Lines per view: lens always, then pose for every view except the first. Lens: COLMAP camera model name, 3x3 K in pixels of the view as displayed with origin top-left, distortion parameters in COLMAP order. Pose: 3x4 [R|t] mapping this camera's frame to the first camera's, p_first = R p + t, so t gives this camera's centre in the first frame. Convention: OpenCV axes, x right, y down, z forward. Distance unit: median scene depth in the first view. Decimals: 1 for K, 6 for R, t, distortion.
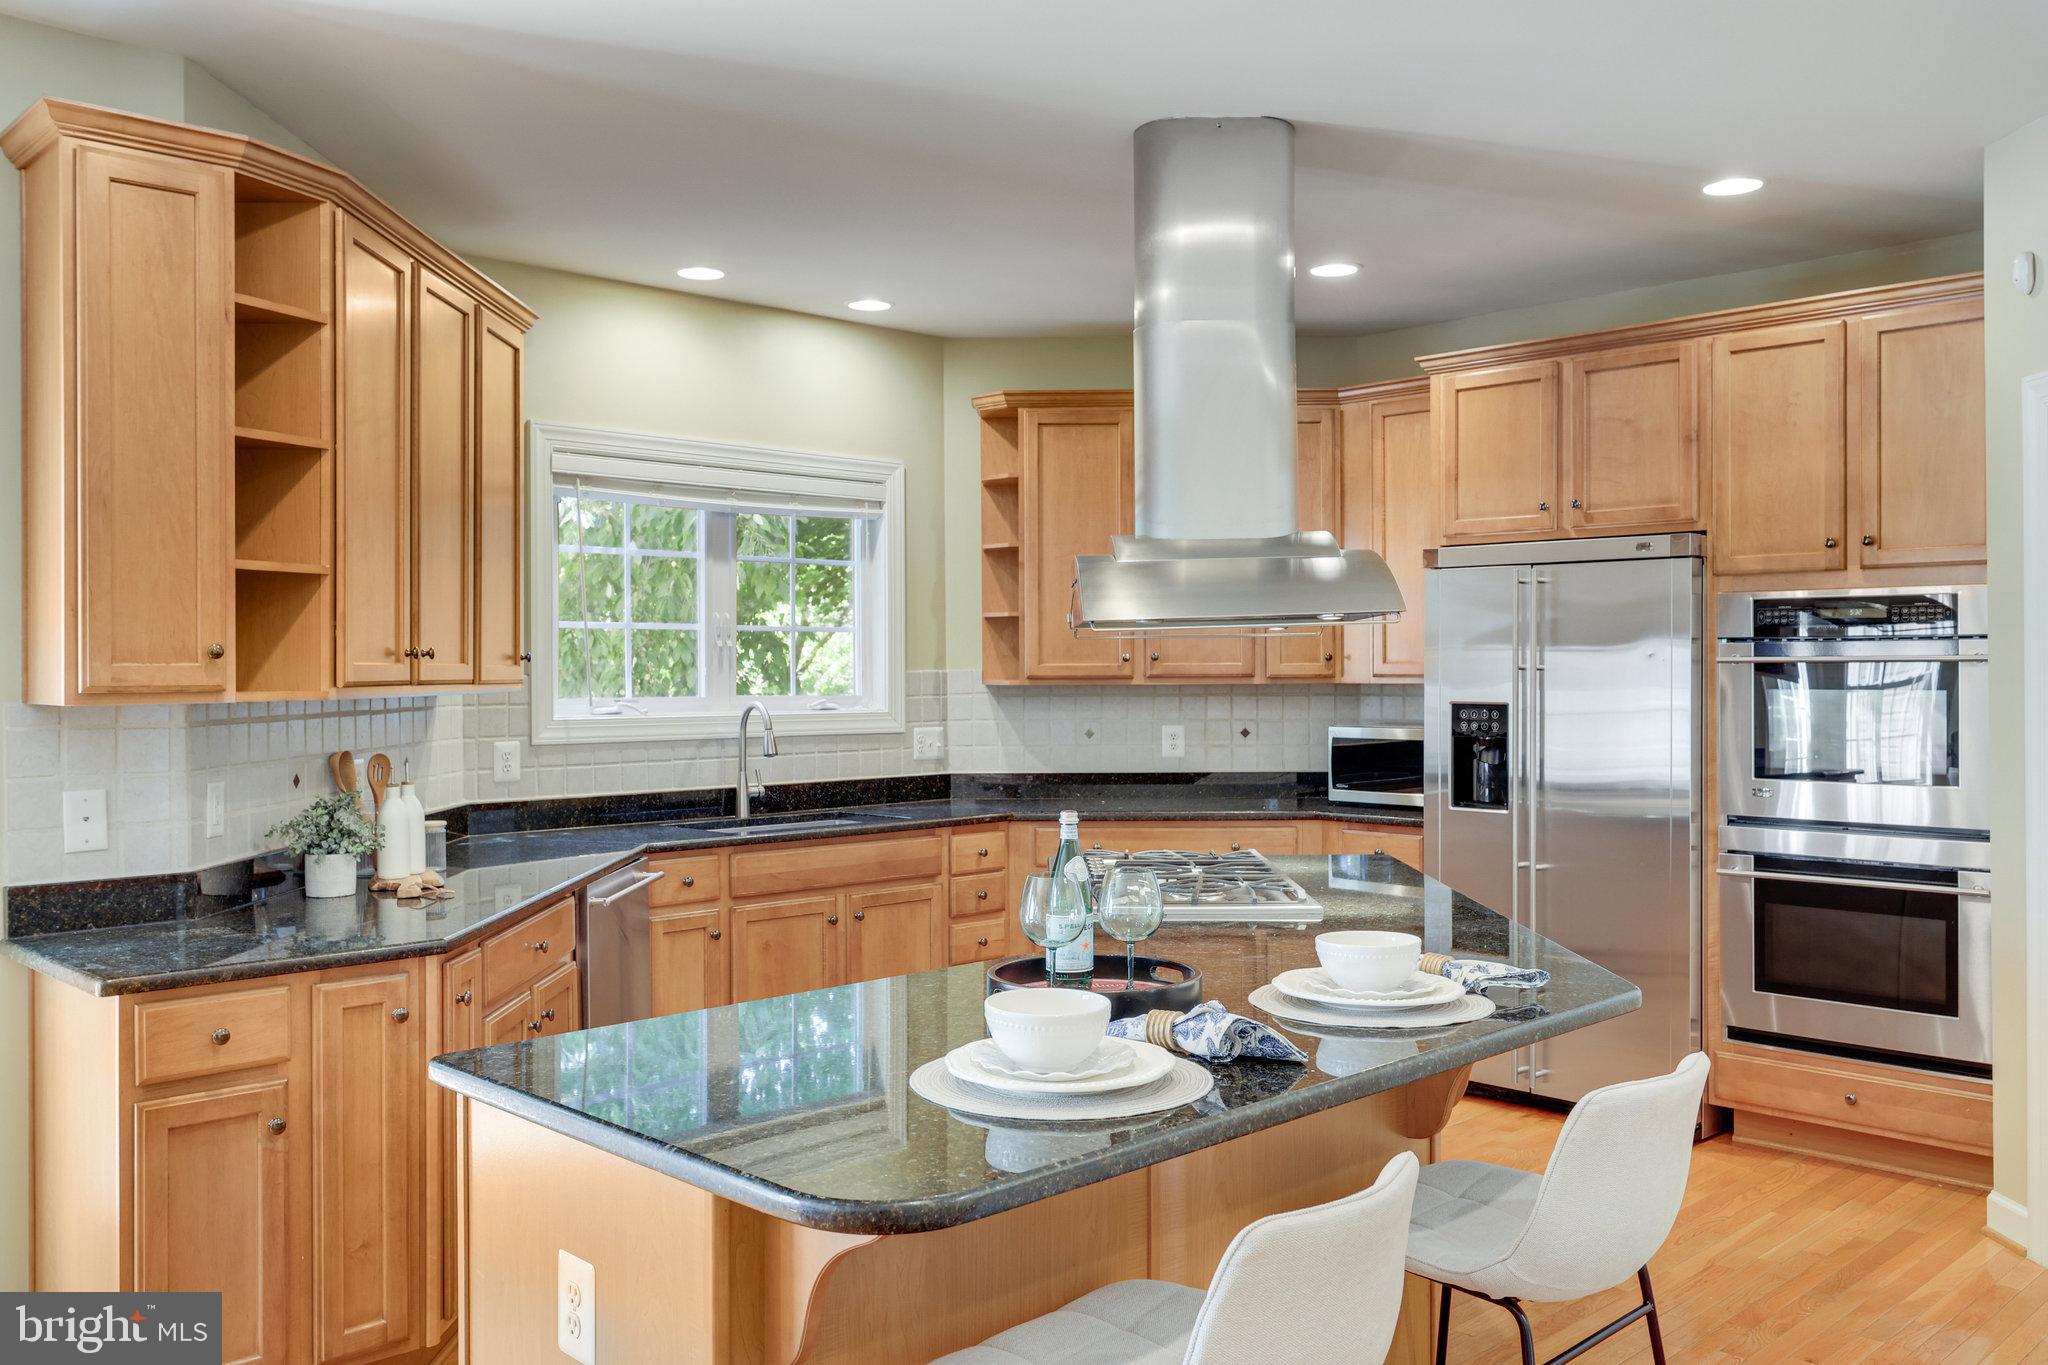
lens RADIAL K [[1680.2, 0, 1026.5], [0, 1680.2, 672.2], [0, 0, 1]] dist [0.005298, -0.011836]
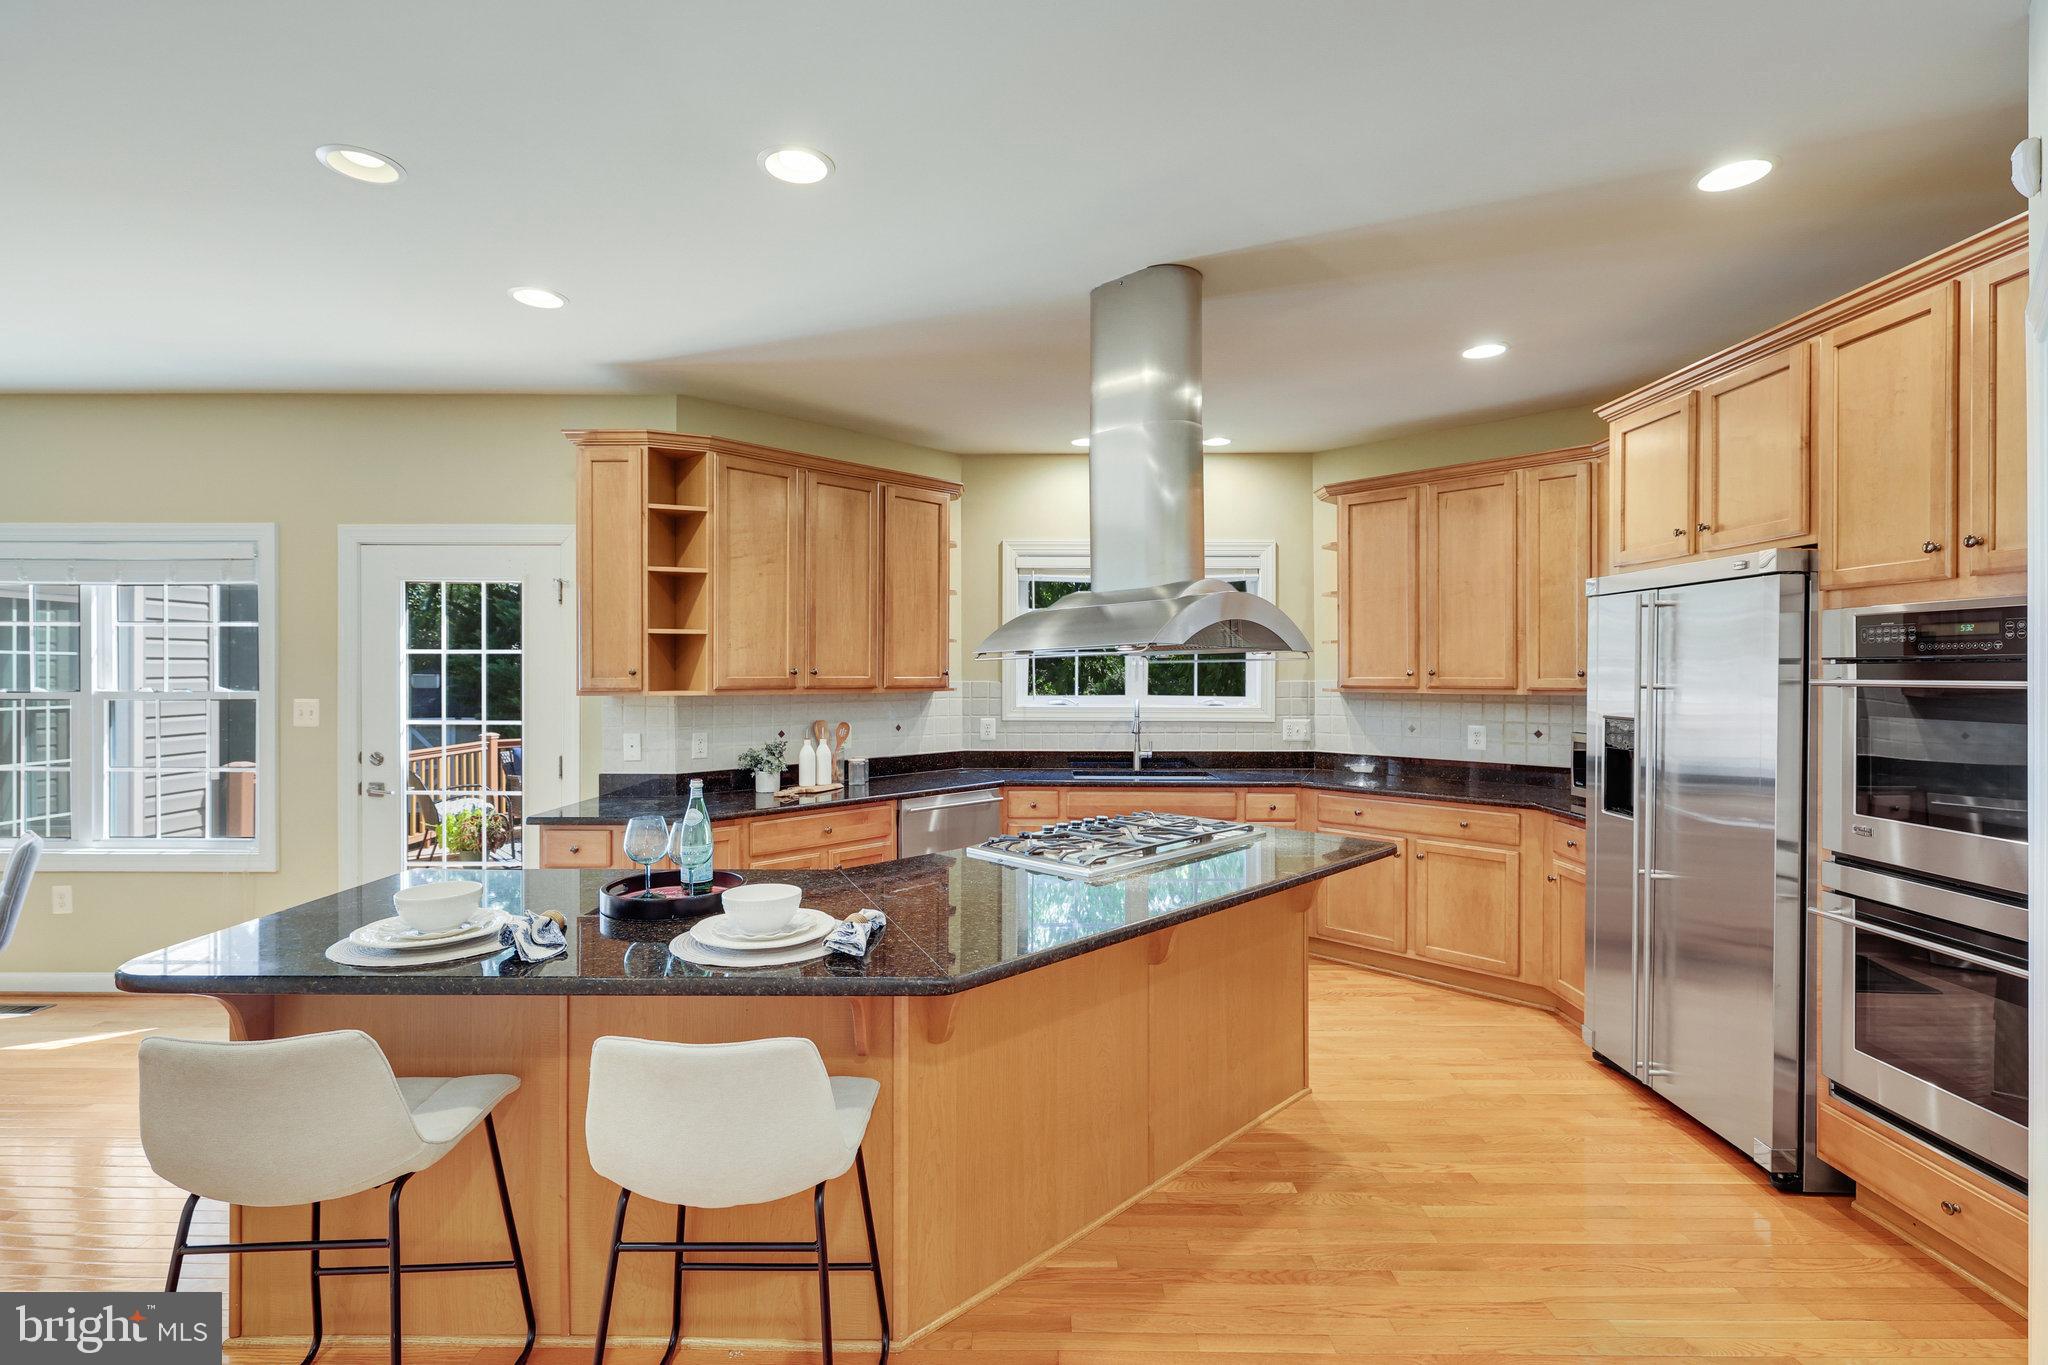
lens RADIAL K [[939.8, 0, 1028.0], [0, 939.8, 679.4], [0, 0, 1]] dist [-0.002830, 0.000129]
pose [[0.708410, 0.010732, -0.705720, 0.478317], [-0.005684, 0.999939, 0.009501, -0.011583], [0.705779, -0.002719, 0.708427, 0.334616]]
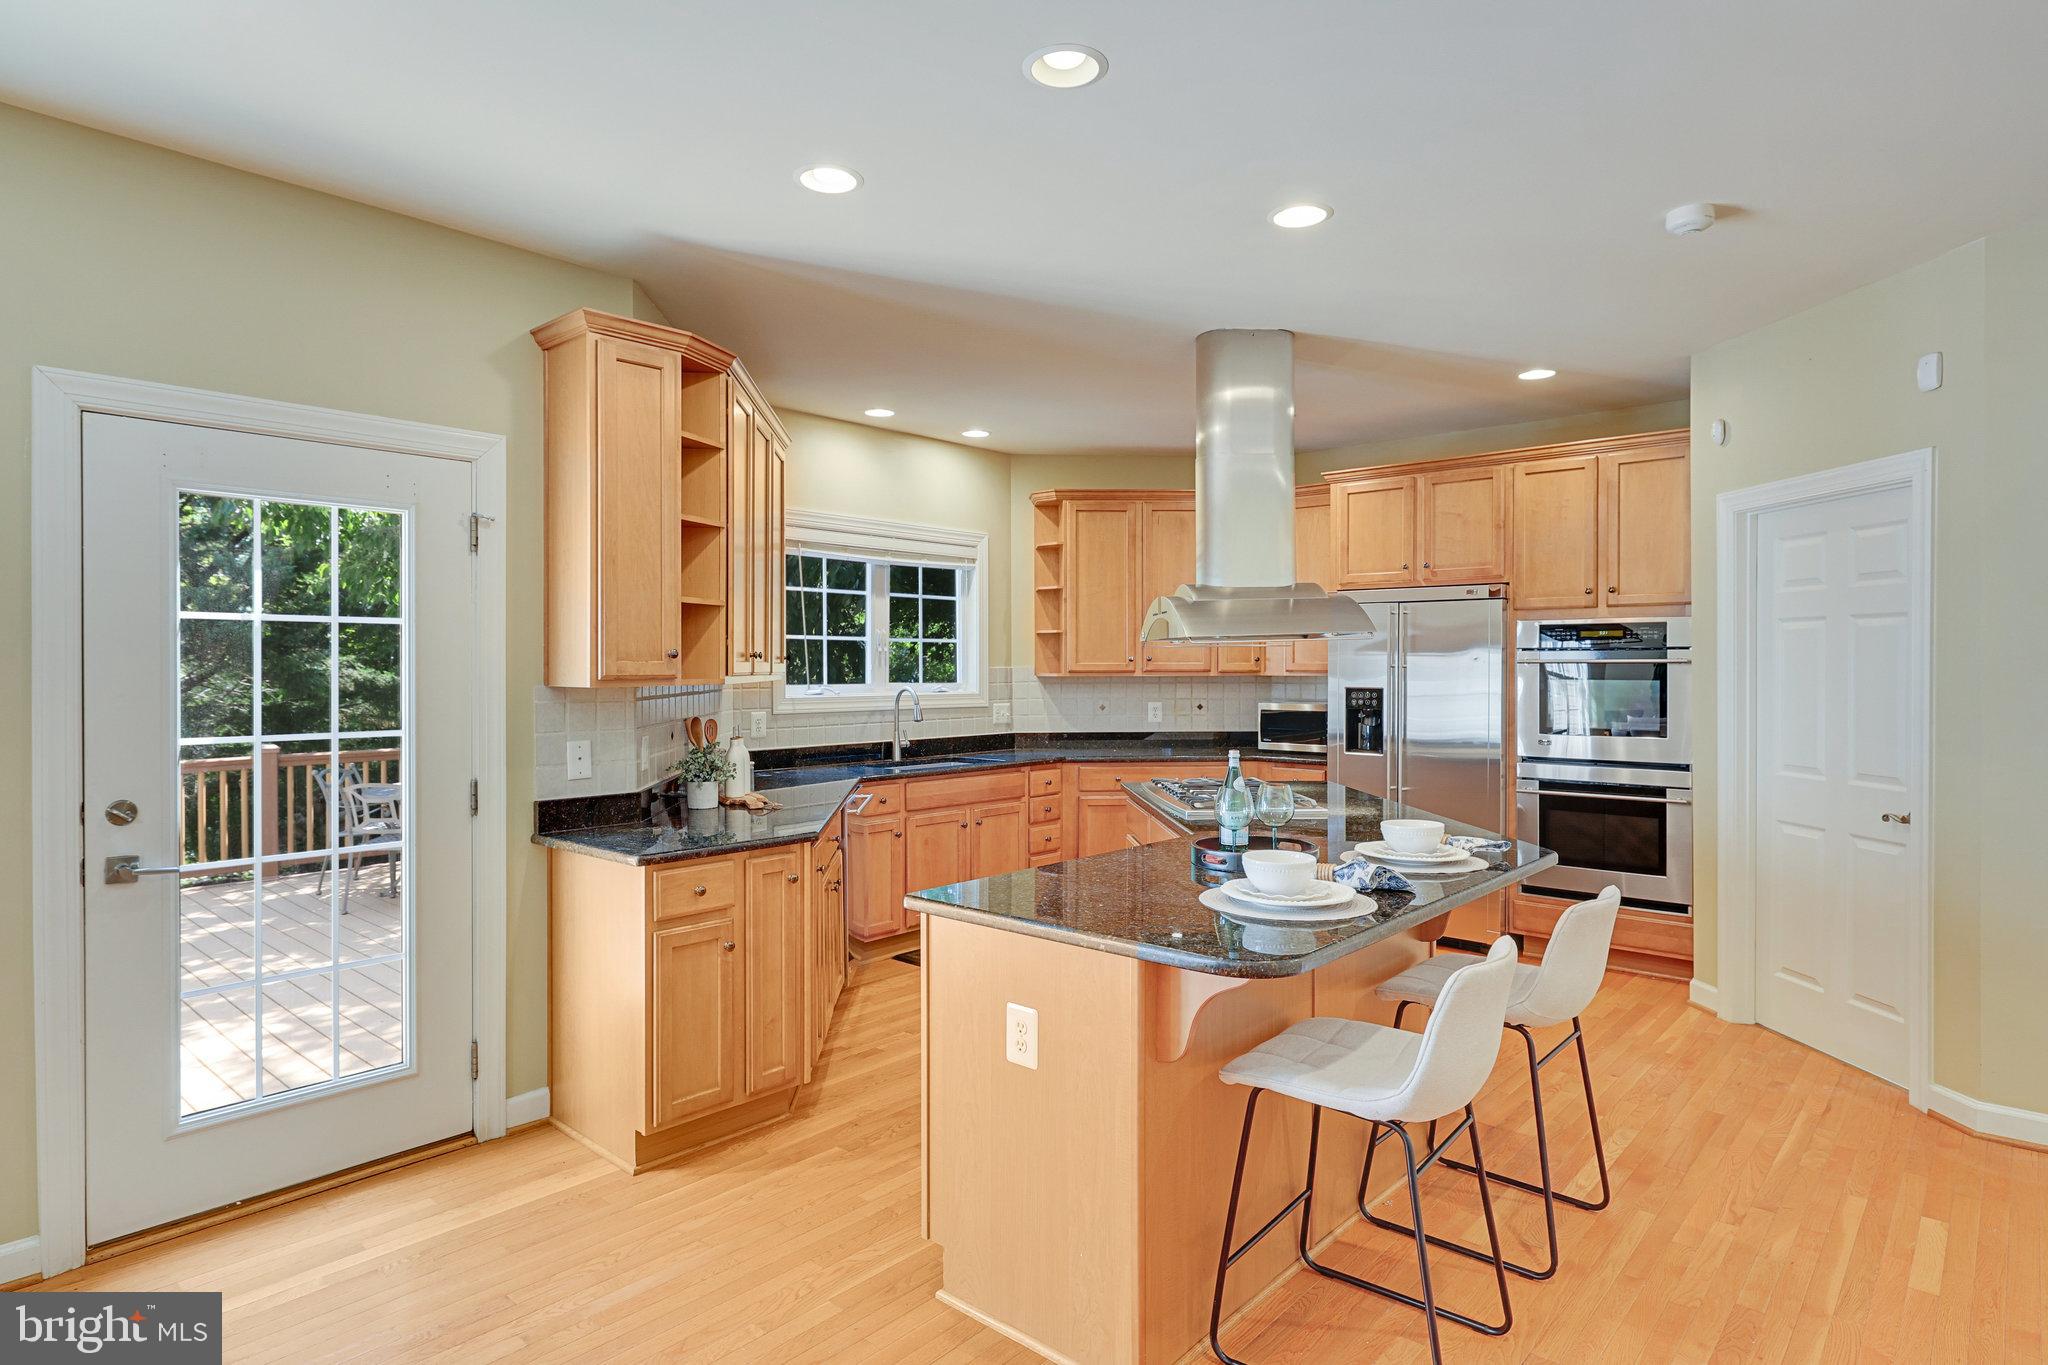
lens RADIAL K [[1126.1, 0, 1021.8], [0, 1126.1, 675.0], [0, 0, 1]] dist [-0.000533, 0.000016]
pose [[0.997784, 0.001896, 0.066510, -0.146726], [-0.002273, 0.999982, 0.005586, 0.000743], [-0.066498, -0.005725, 0.997770, -0.063626]]
